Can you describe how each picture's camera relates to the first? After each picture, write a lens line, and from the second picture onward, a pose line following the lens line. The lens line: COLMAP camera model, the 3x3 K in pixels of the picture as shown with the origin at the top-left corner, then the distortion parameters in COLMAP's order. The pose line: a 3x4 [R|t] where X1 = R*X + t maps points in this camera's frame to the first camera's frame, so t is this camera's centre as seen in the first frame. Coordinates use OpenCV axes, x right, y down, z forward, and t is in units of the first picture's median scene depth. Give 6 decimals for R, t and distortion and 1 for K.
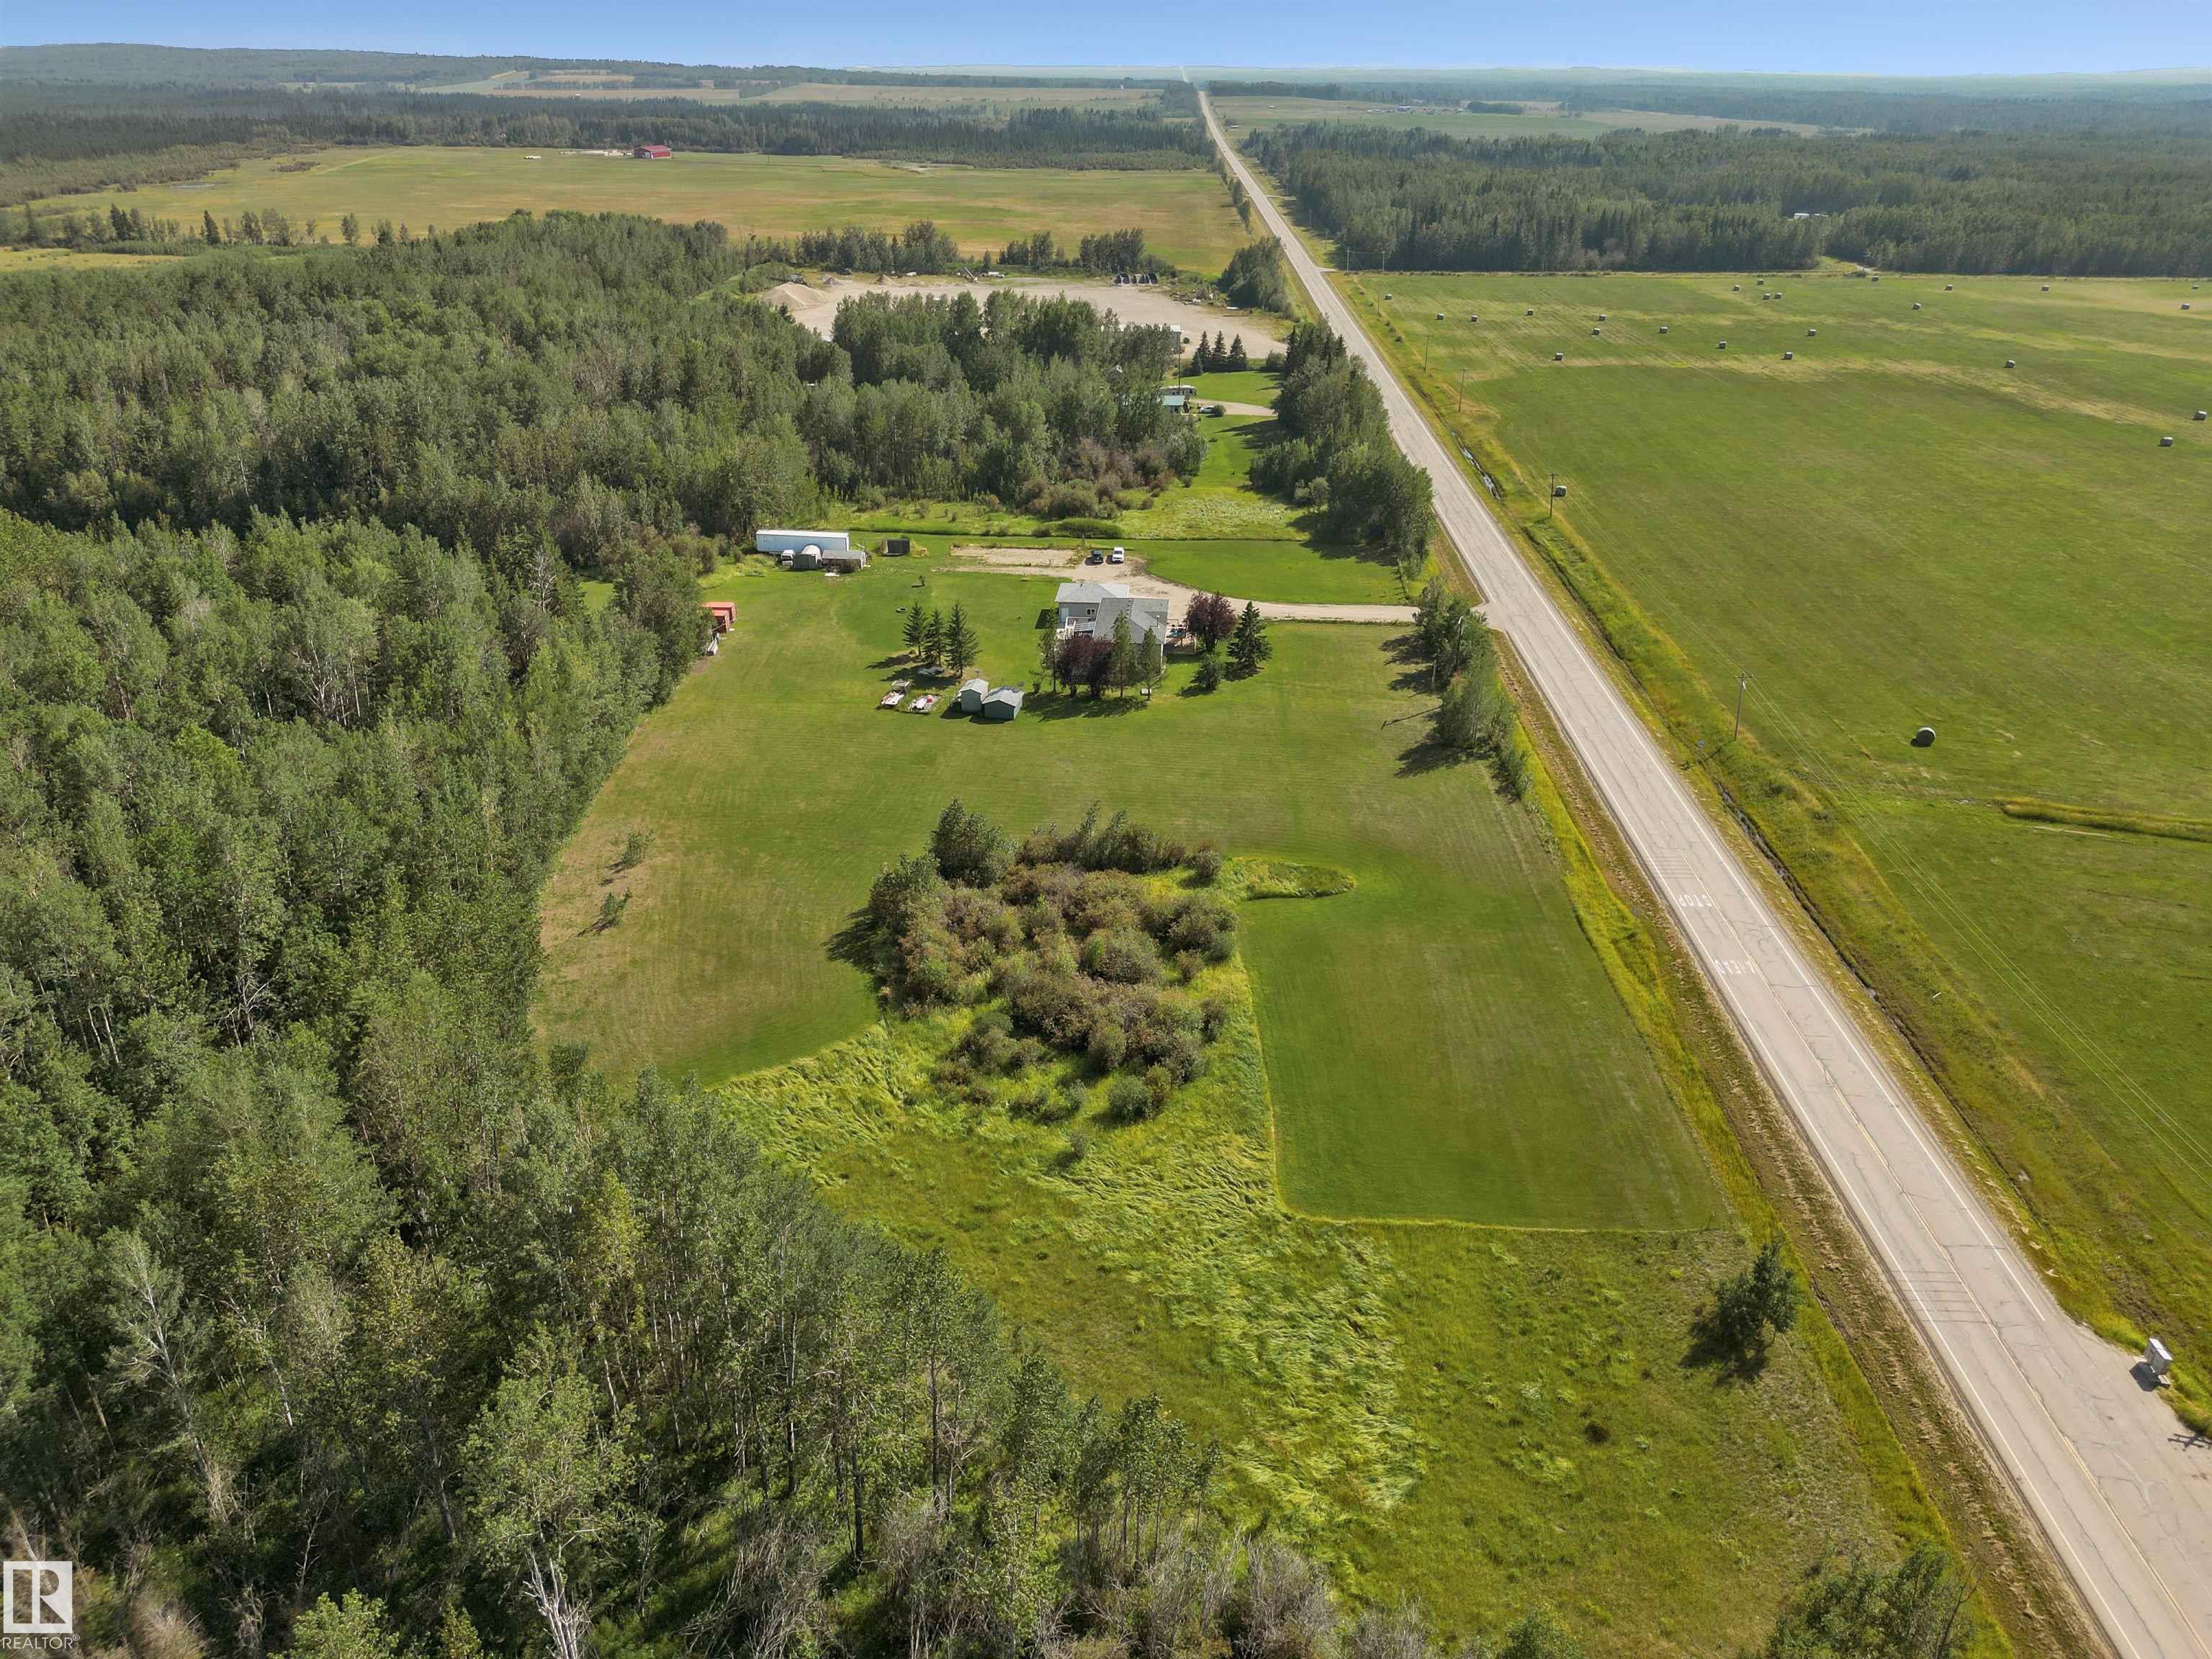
lens RADIAL K [[1537.4, 0, 1106.0], [0, 1537.4, 829.5], [0, 0, 1]] dist [0.075622, -0.074780]
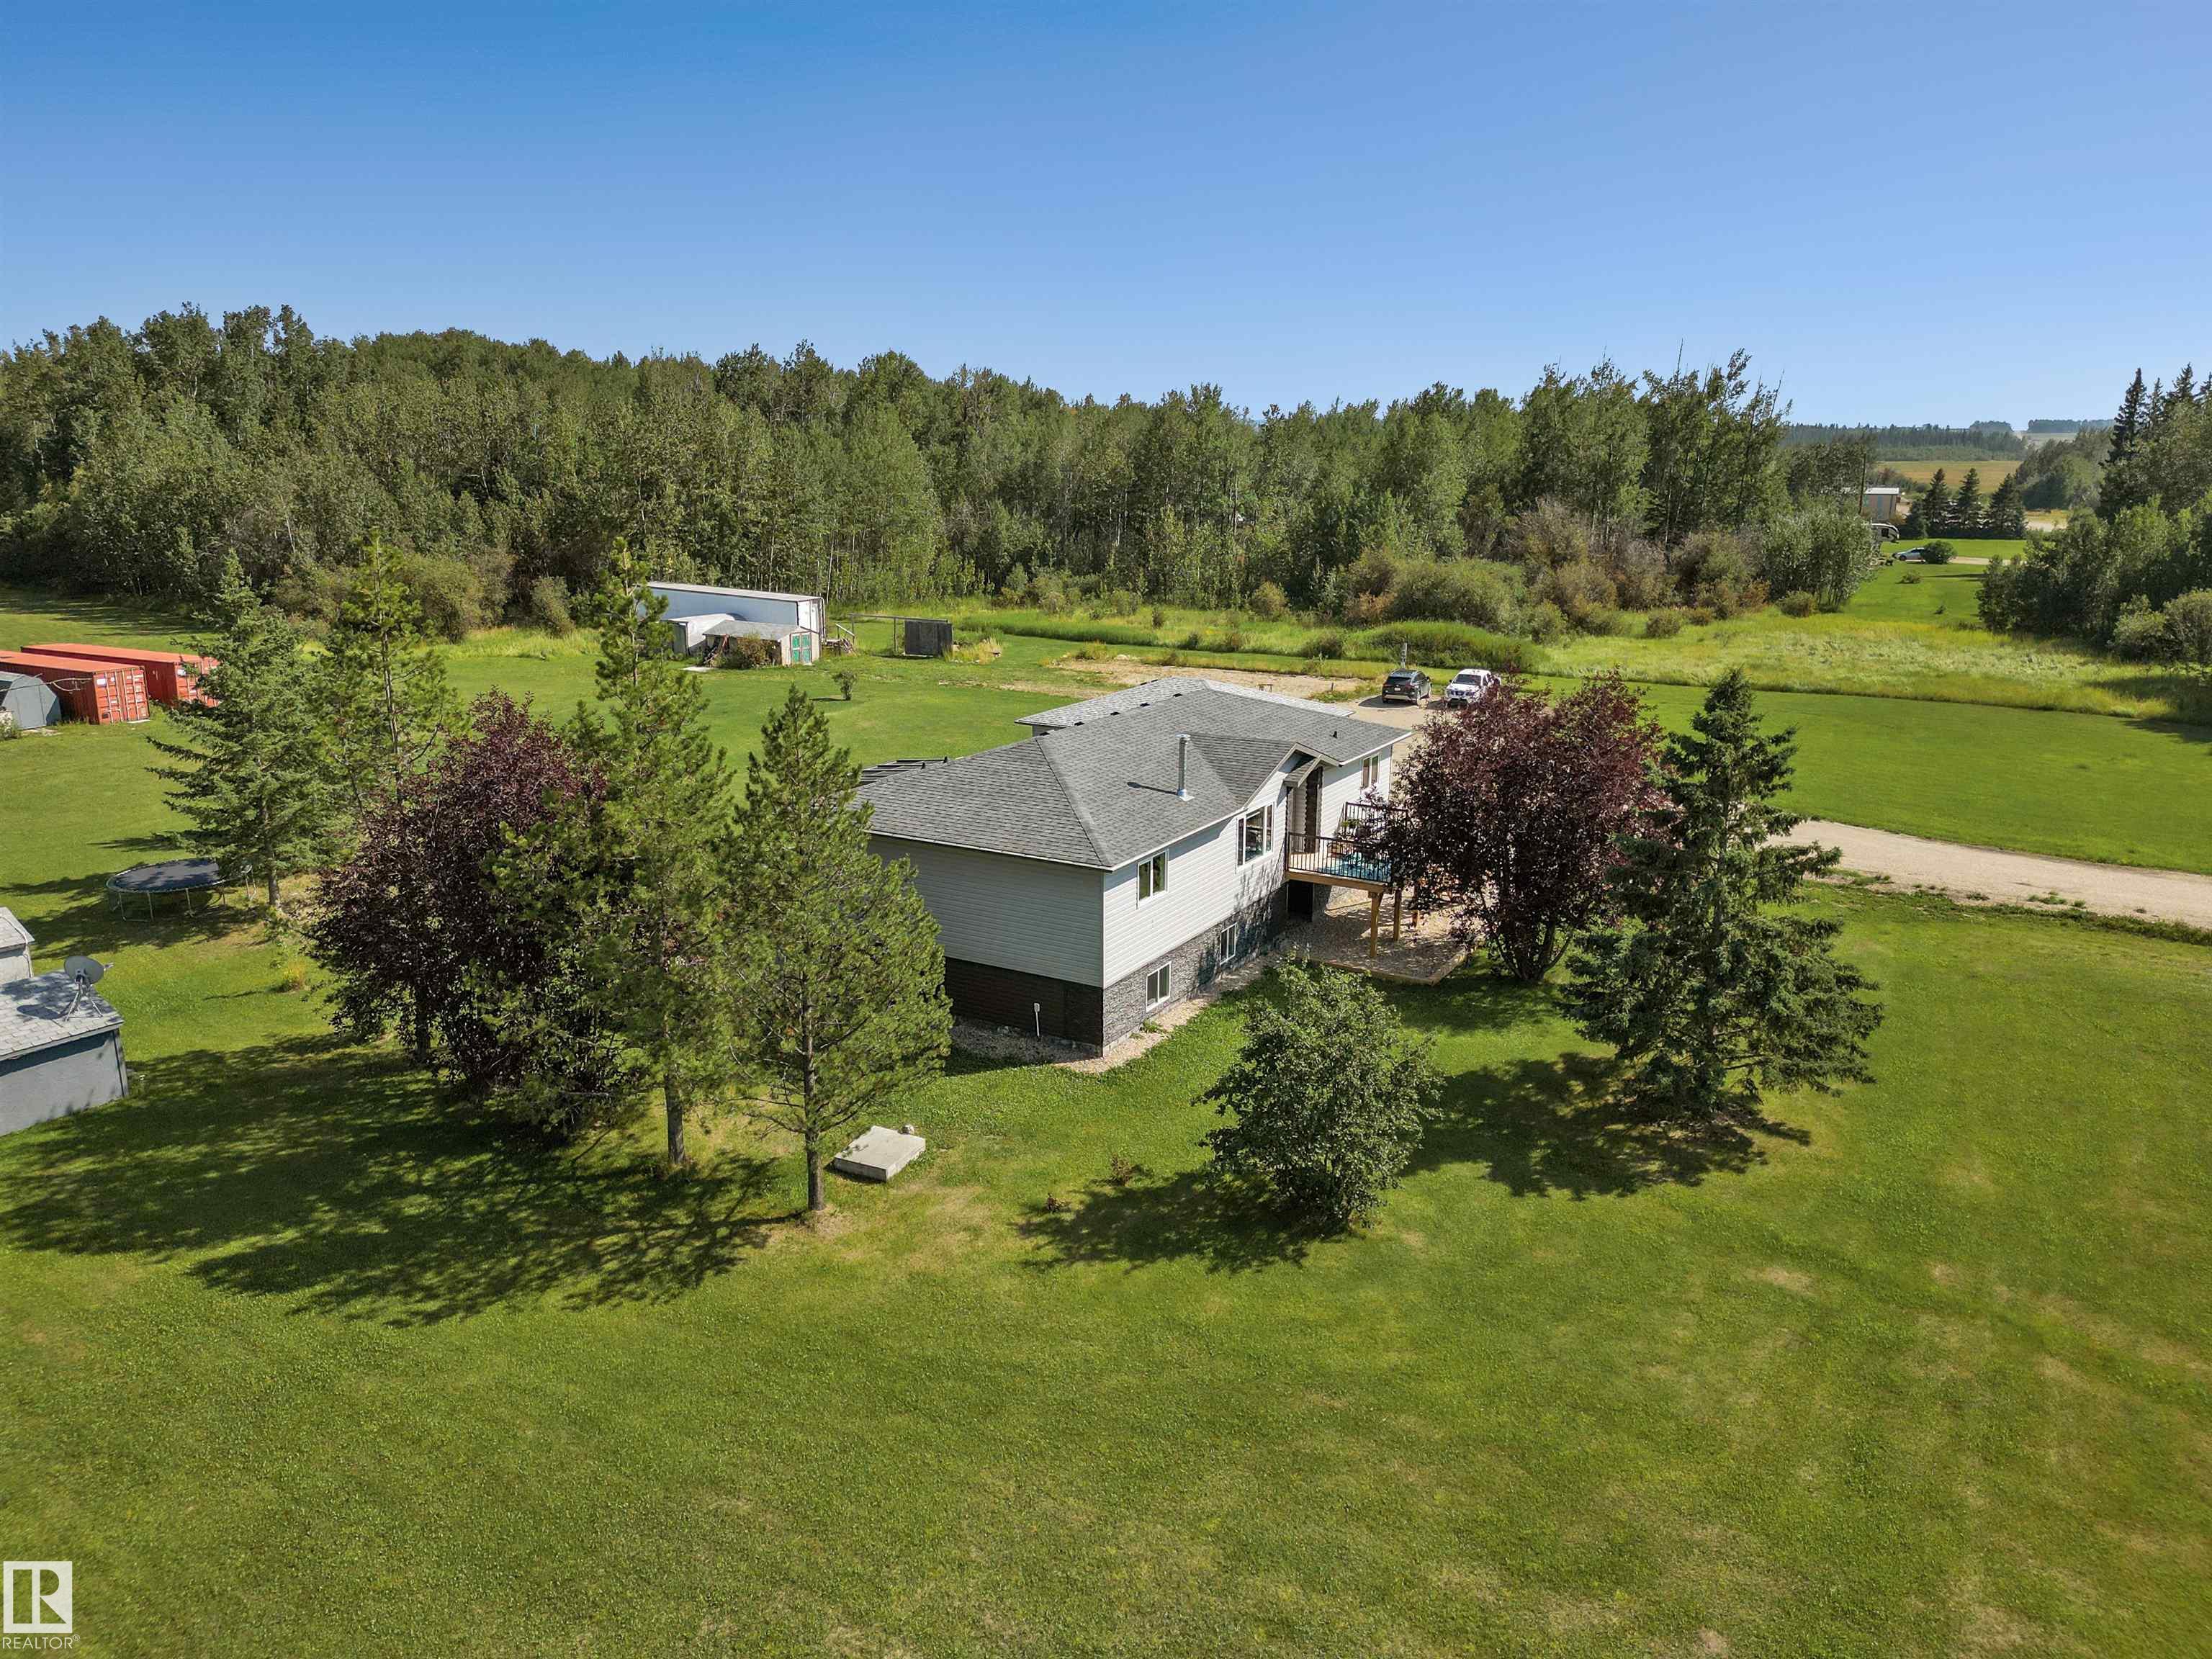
lens RADIAL K [[1537.4, 0, 1106.0], [0, 1537.4, 829.5], [0, 0, 1]] dist [0.075622, -0.074780]
pose [[0.897682, 0.101142, -0.428879, 0.076978], [-0.190270, 0.966859, -0.170239, -0.071237], [0.397447, 0.234423, 0.887176, 0.633379]]
